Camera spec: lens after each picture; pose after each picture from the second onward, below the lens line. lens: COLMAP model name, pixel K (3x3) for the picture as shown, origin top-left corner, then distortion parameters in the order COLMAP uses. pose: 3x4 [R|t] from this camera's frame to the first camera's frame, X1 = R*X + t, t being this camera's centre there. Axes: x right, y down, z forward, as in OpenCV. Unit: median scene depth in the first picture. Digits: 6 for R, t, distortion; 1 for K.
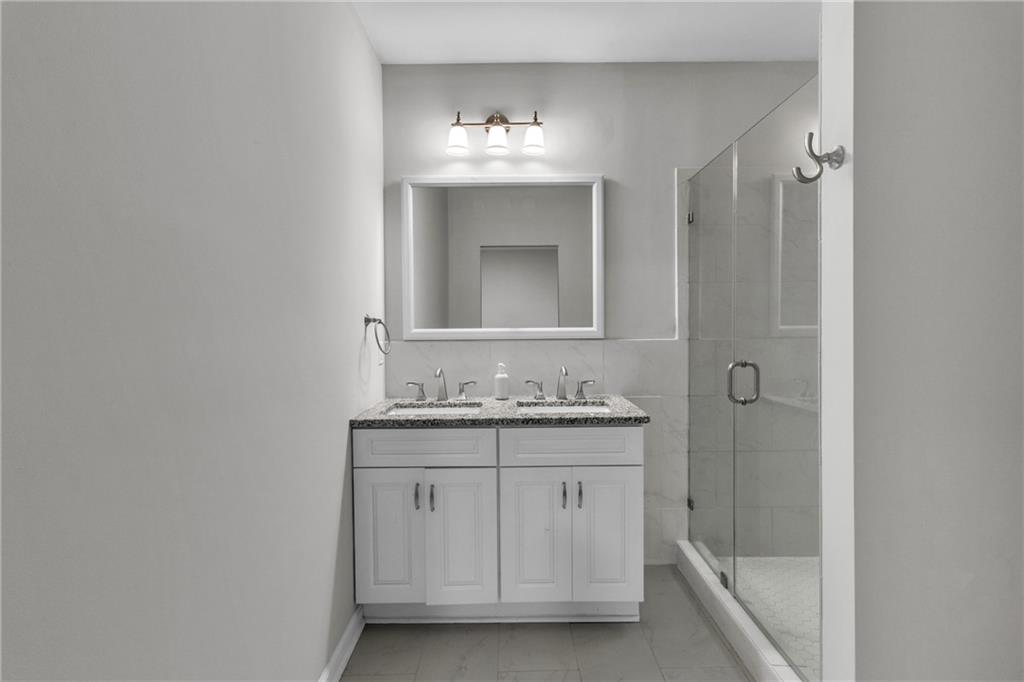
lens RADIAL K [[485.8, 0, 515.0], [0, 485.8, 326.5], [0, 0, 1]] dist [0.000888, 0.000606]
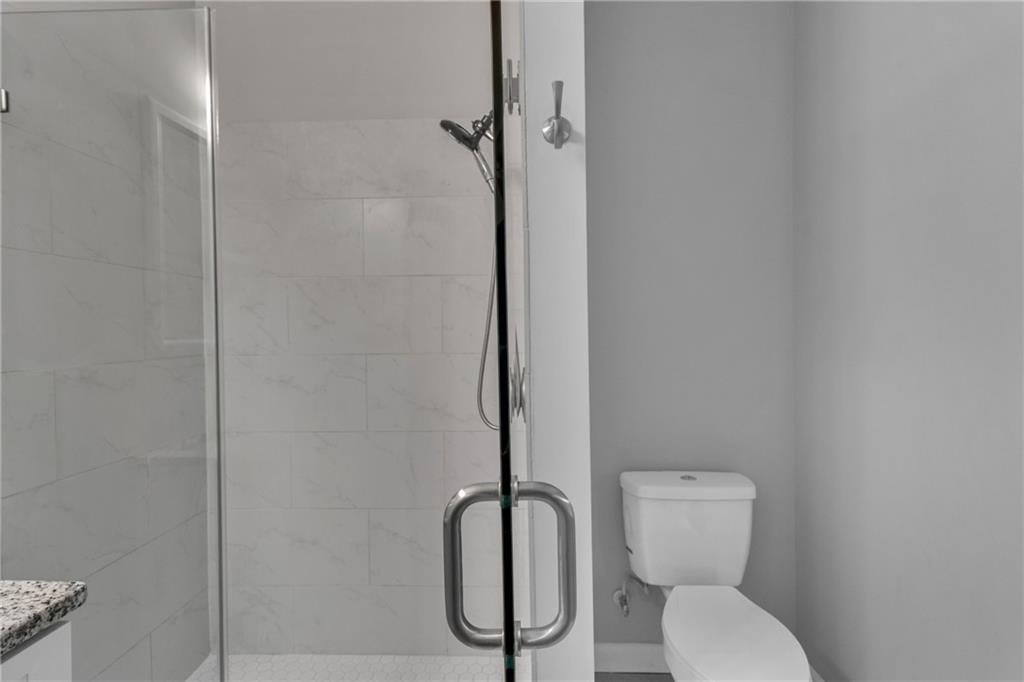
lens RADIAL K [[485.8, 0, 515.0], [0, 485.8, 326.5], [0, 0, 1]] dist [0.000888, 0.000606]
pose [[0.055121, 0.000872, 0.998479, -0.090820], [0.017169, 0.999851, -0.001821, -0.013057], [-0.998332, 0.017244, 0.055098, 0.636359]]
